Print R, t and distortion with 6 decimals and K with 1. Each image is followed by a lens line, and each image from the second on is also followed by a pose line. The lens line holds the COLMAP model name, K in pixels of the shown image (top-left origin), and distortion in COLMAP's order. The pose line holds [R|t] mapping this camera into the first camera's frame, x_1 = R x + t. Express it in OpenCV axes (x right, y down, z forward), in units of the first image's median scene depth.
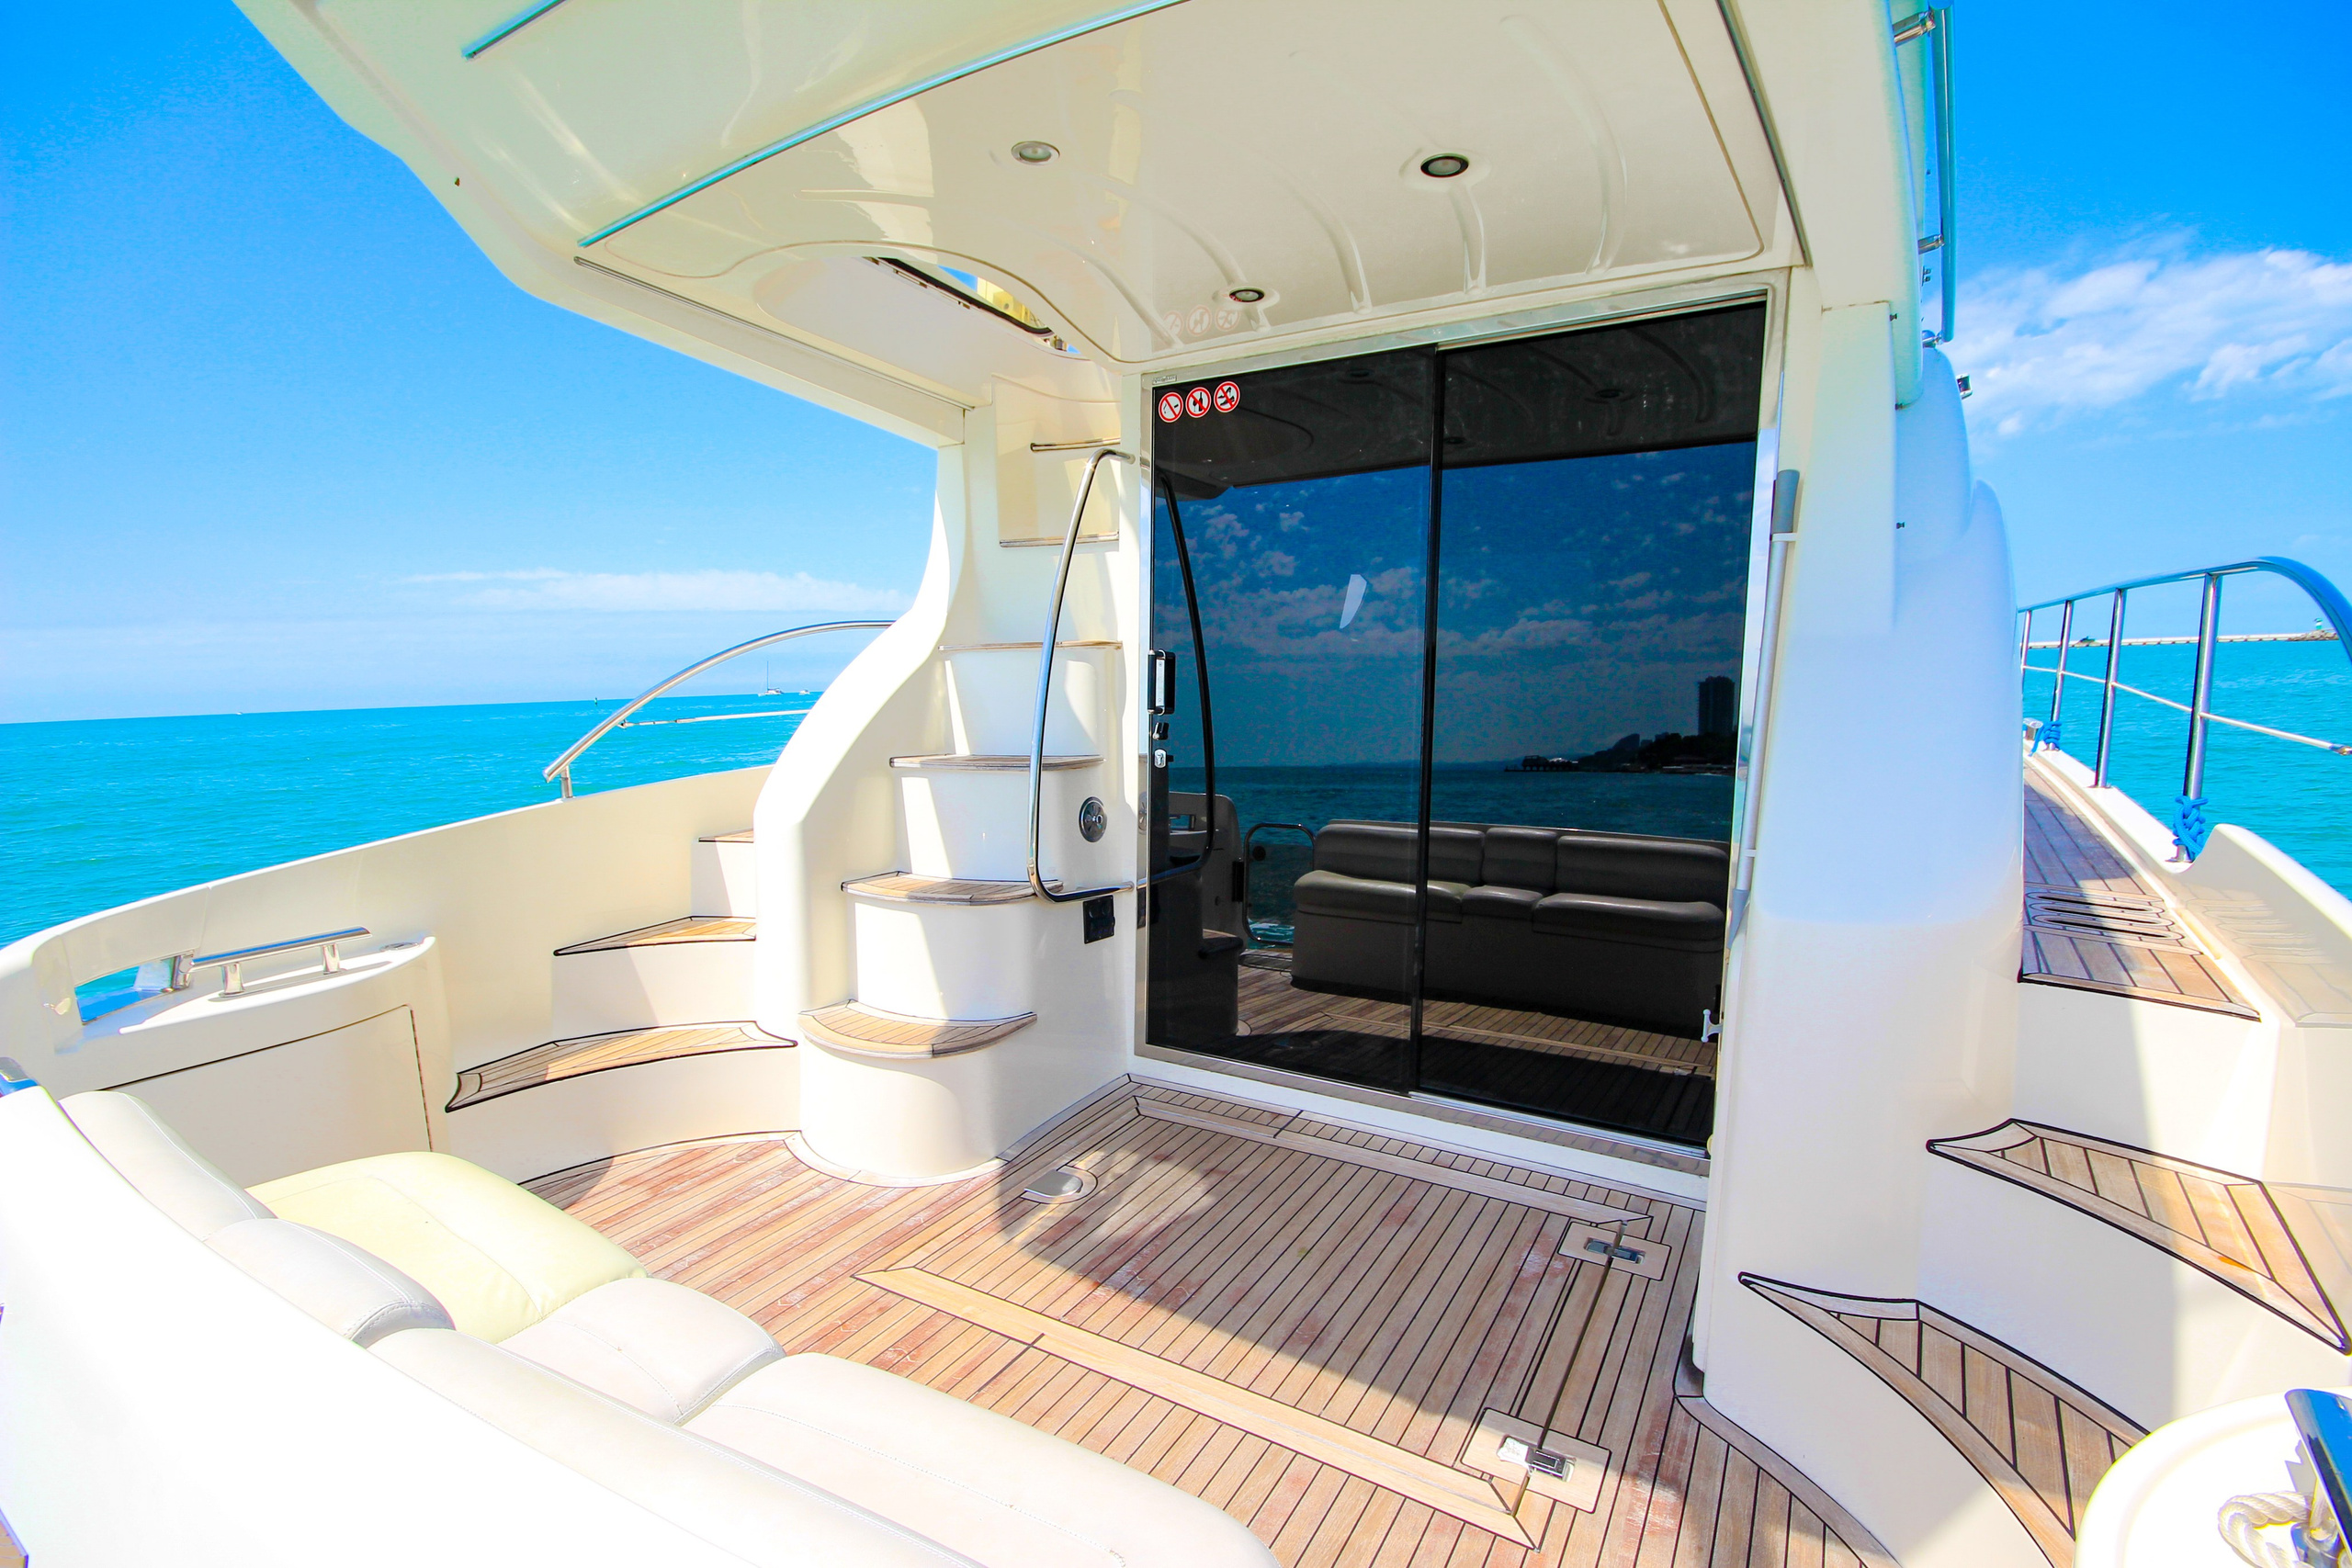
lens RADIAL K [[1090.8, 0, 1176.0], [0, 1090.8, 784.0], [0, 0, 1]] dist [-0.000229, 0.000061]
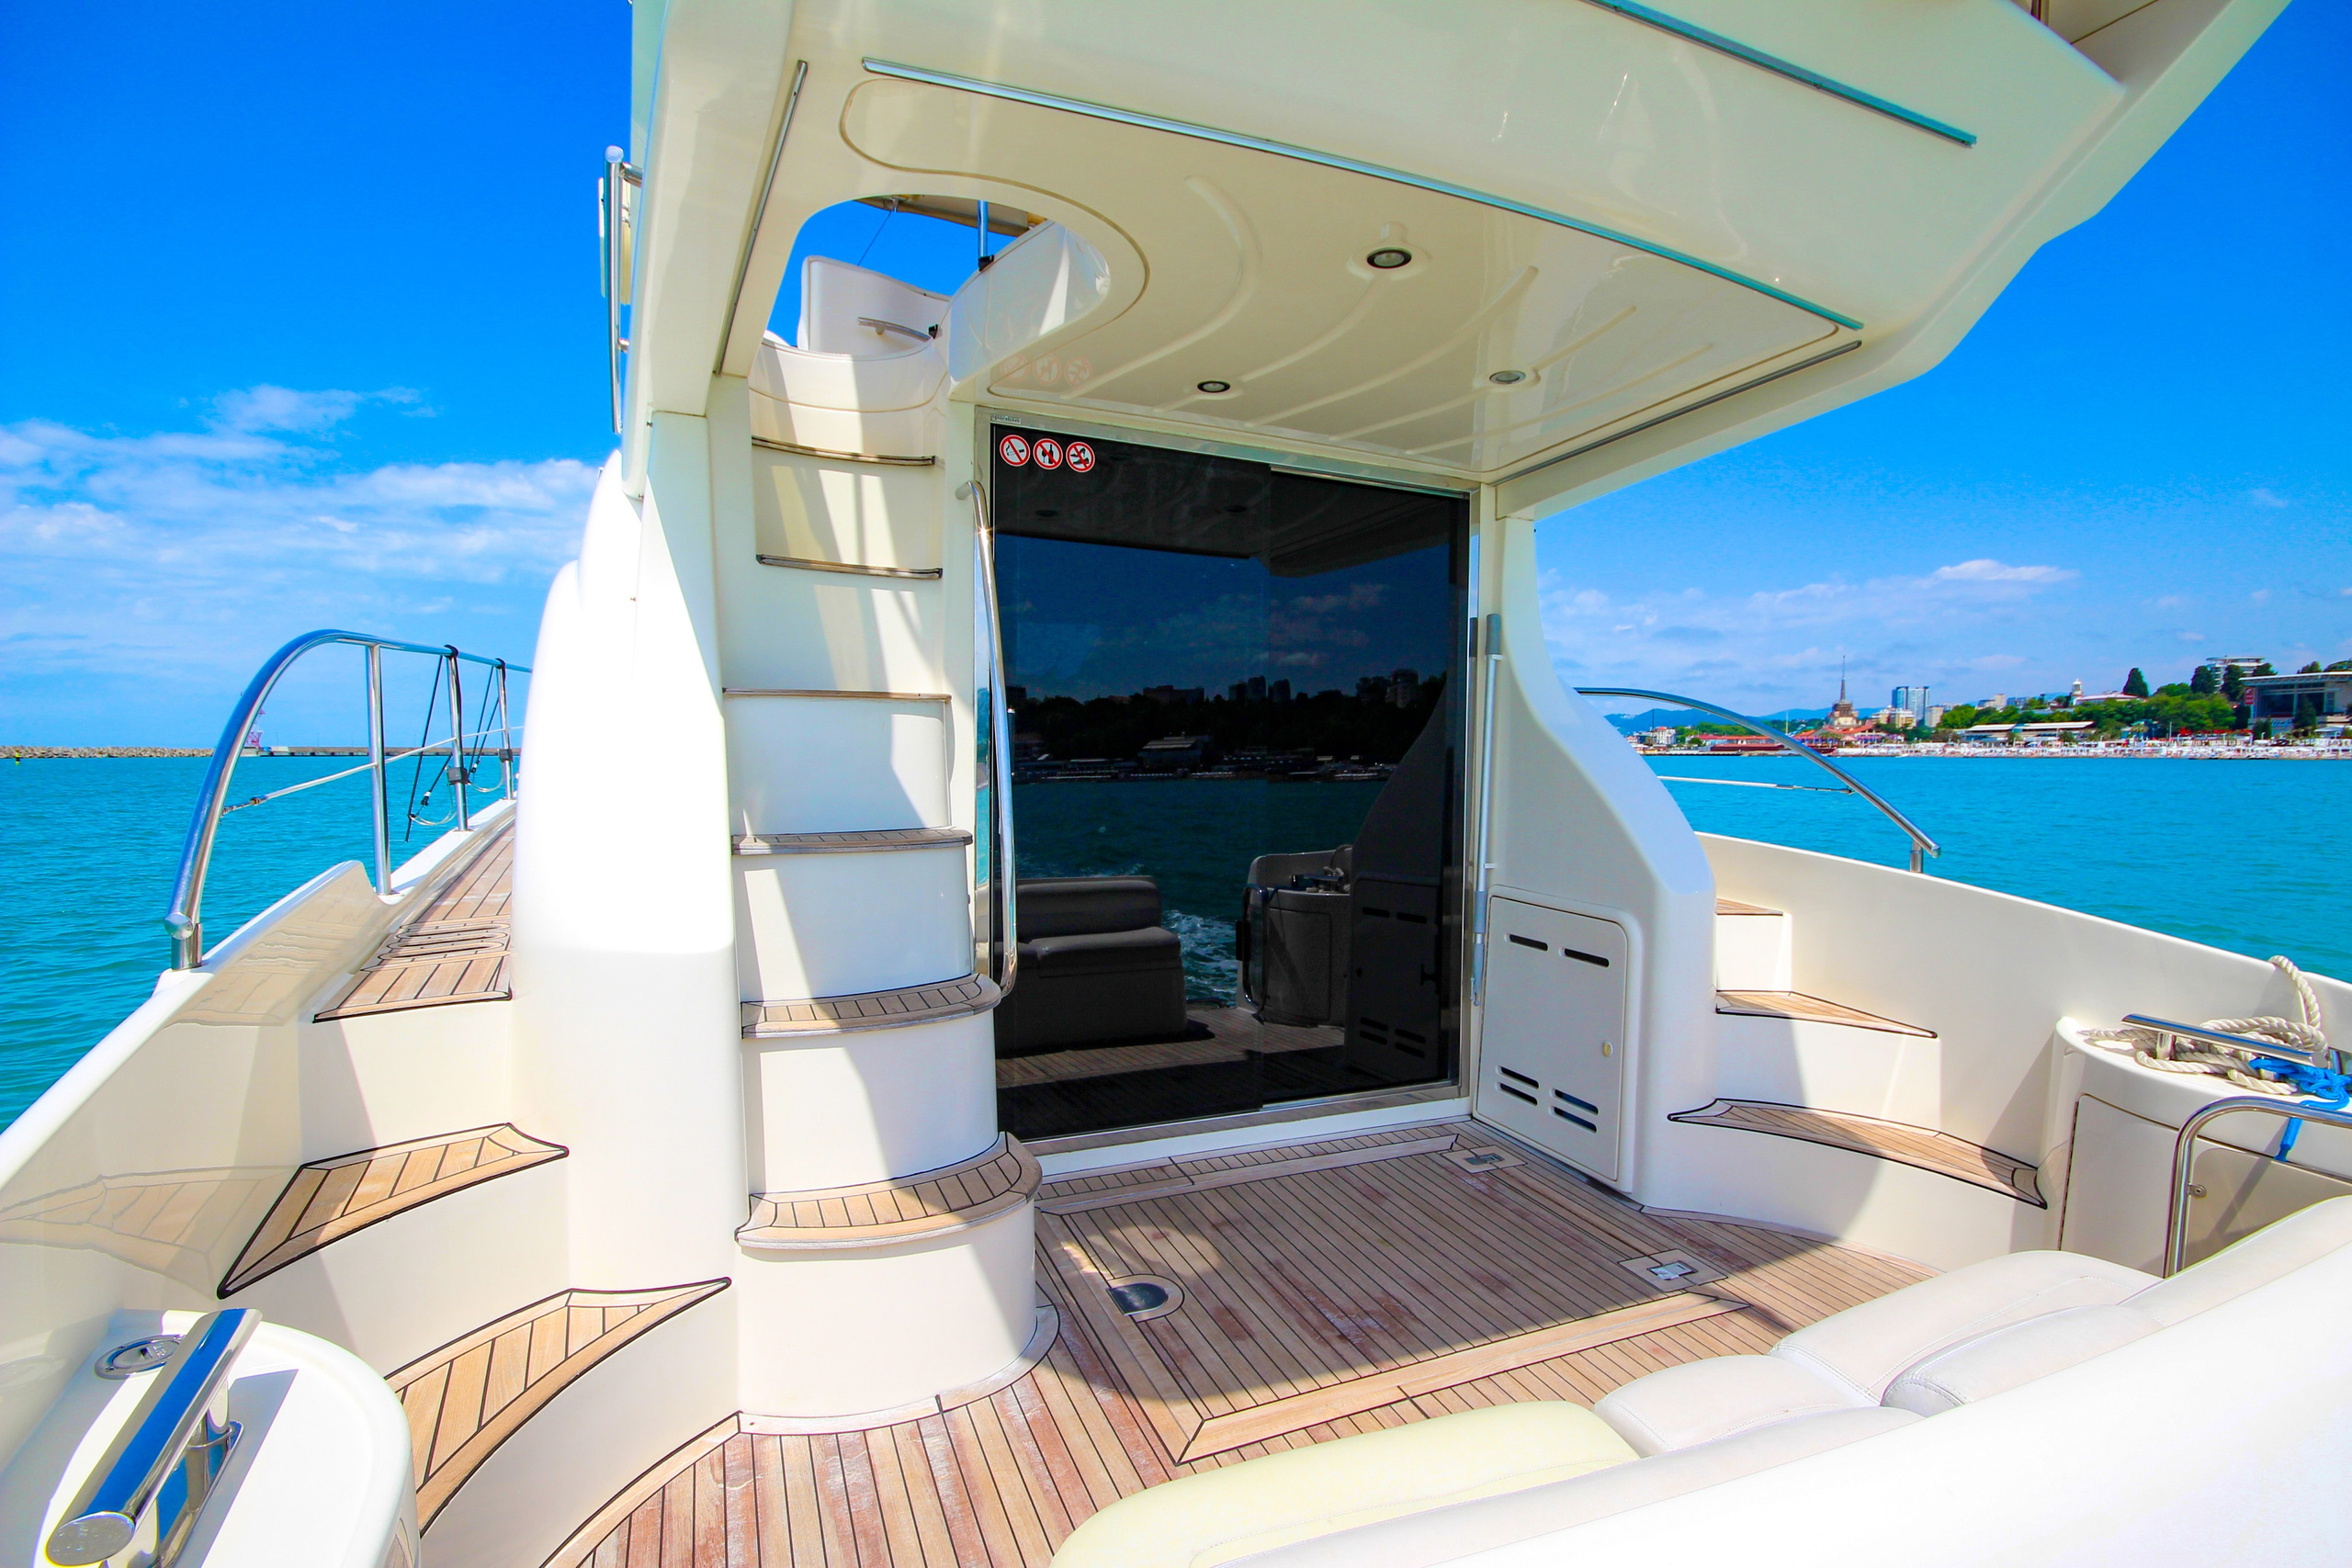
lens RADIAL K [[1090.8, 0, 1176.0], [0, 1090.8, 784.0], [0, 0, 1]] dist [-0.000229, 0.000061]
pose [[0.568482, -0.012922, 0.822595, -0.736880], [0.060655, 0.997814, -0.026243, -0.026919], [-0.820457, 0.064813, 0.568022, 0.389678]]
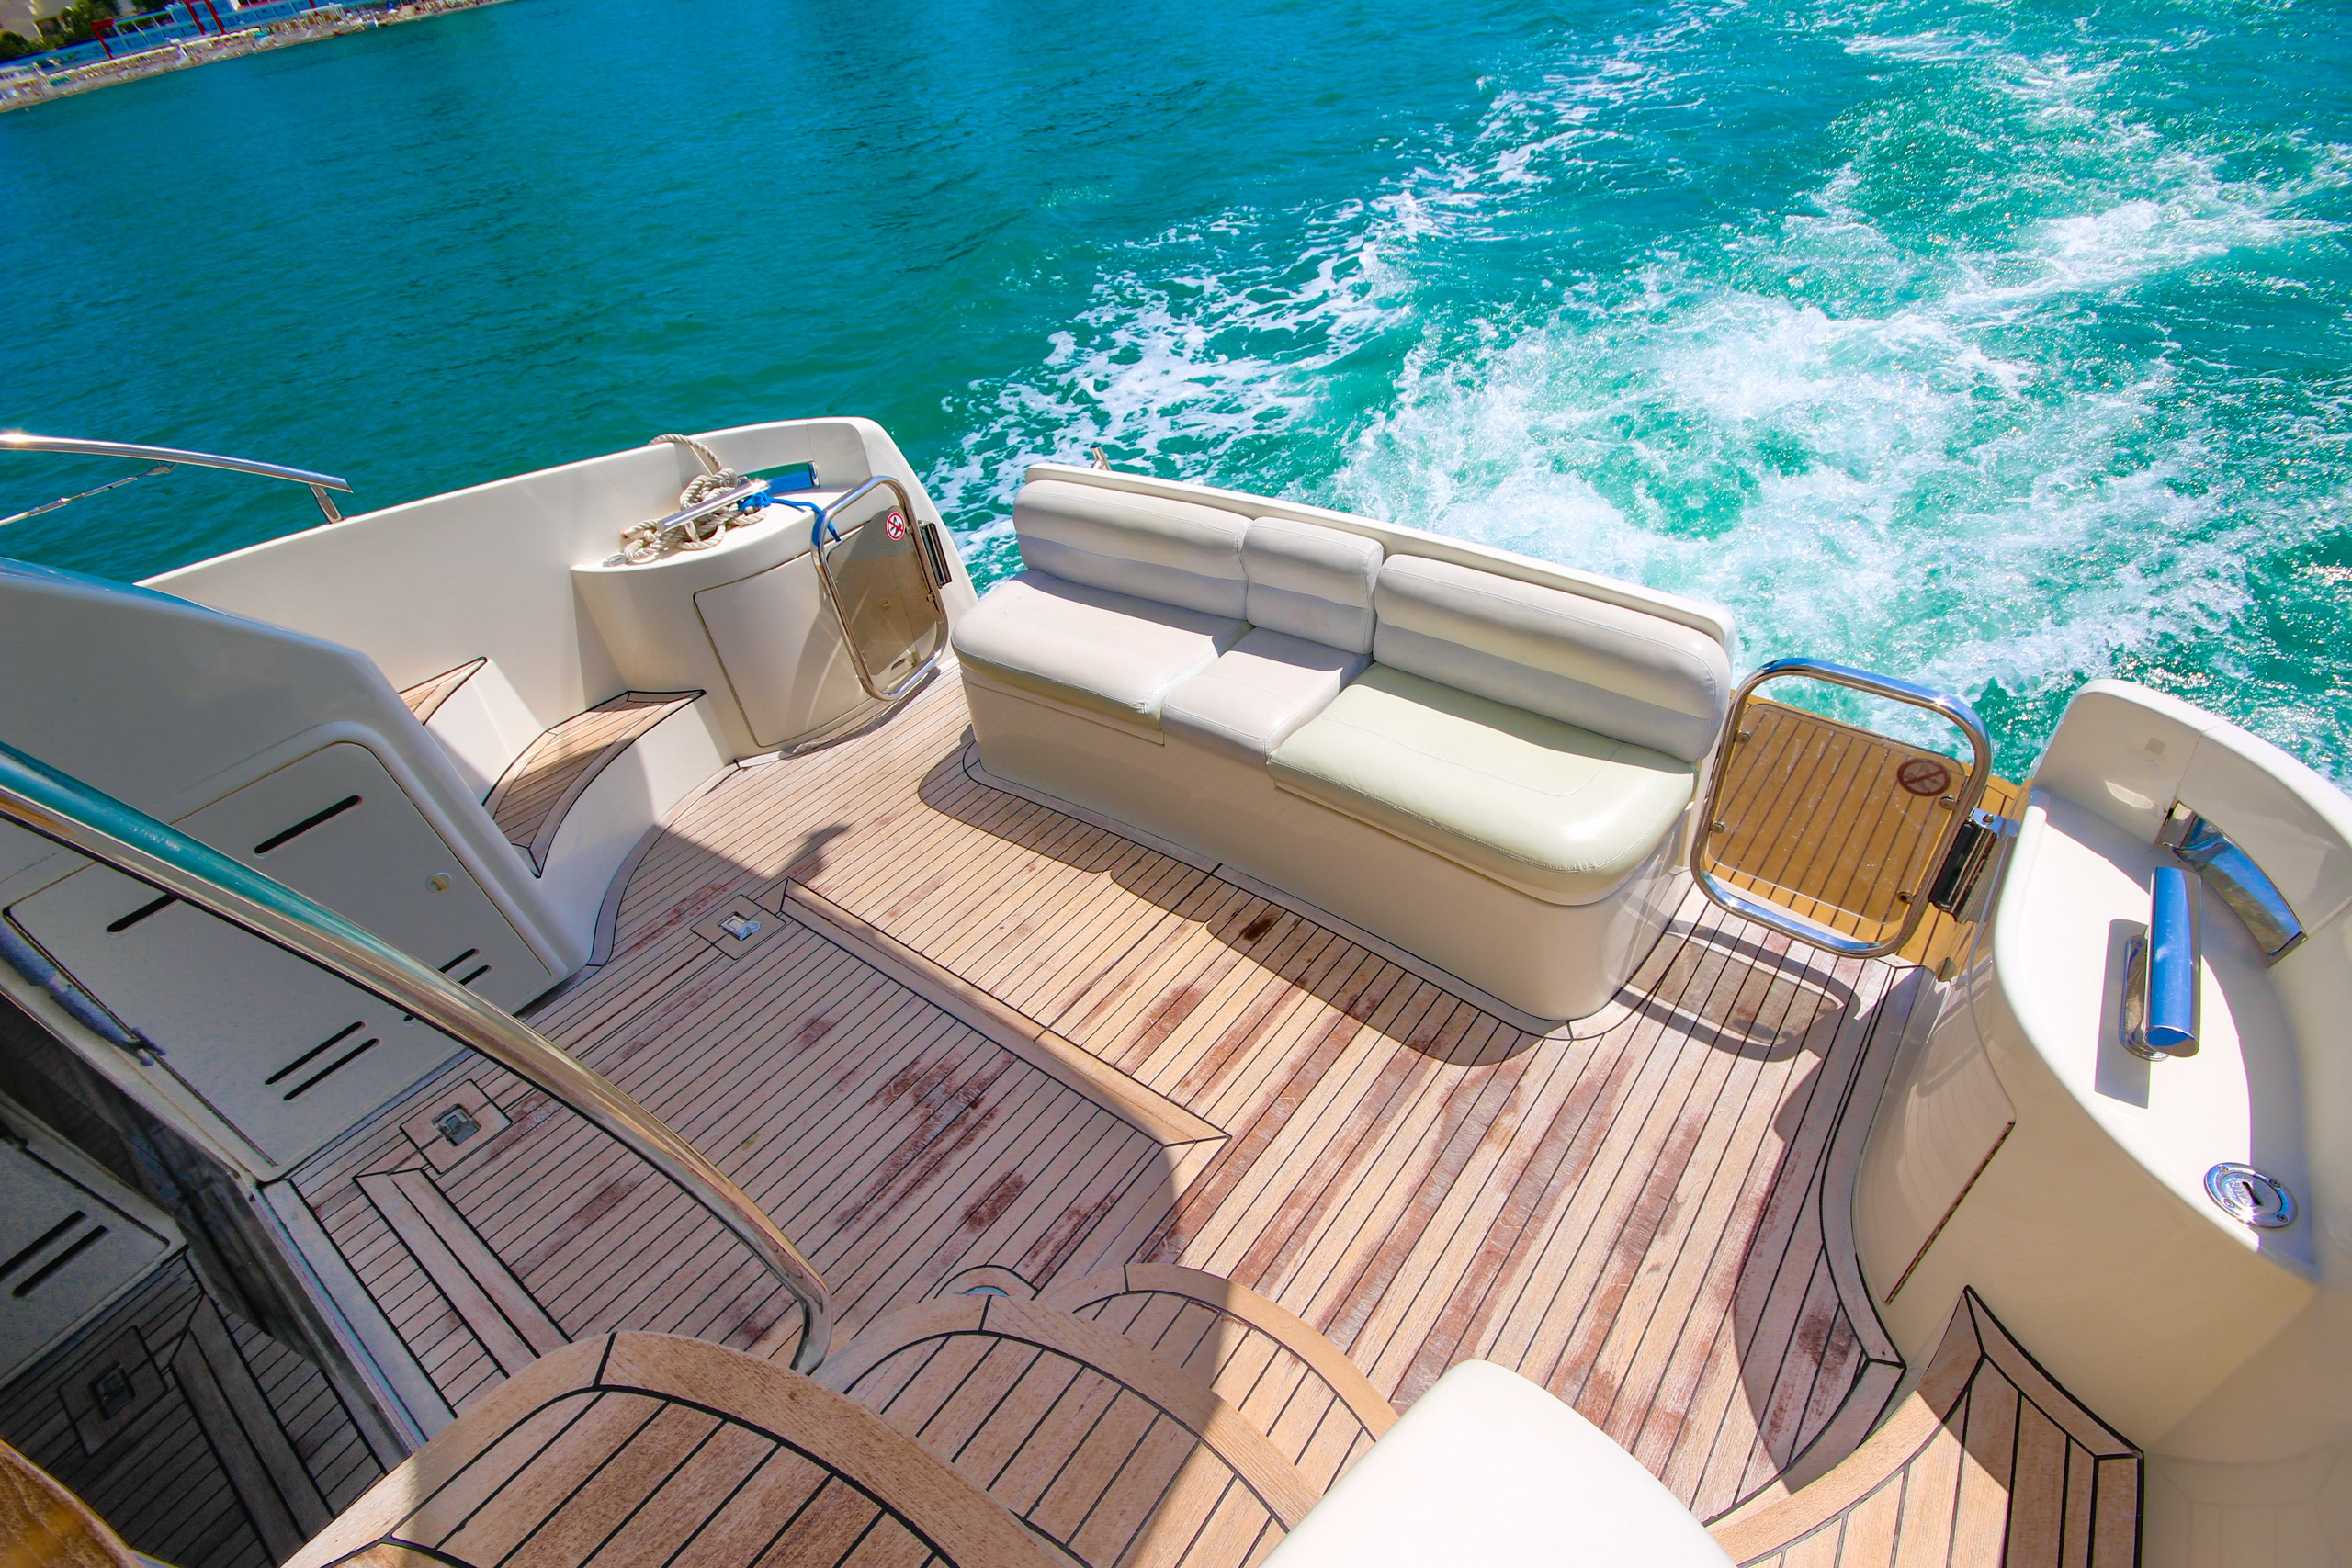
lens RADIAL K [[1090.8, 0, 1176.0], [0, 1090.8, 784.0], [0, 0, 1]] dist [-0.000229, 0.000061]
pose [[-0.986882, 0.034590, 0.157693, -0.283196], [0.134671, 0.715075, 0.685953, -0.283399], [-0.089036, 0.698192, -0.710353, 1.112111]]
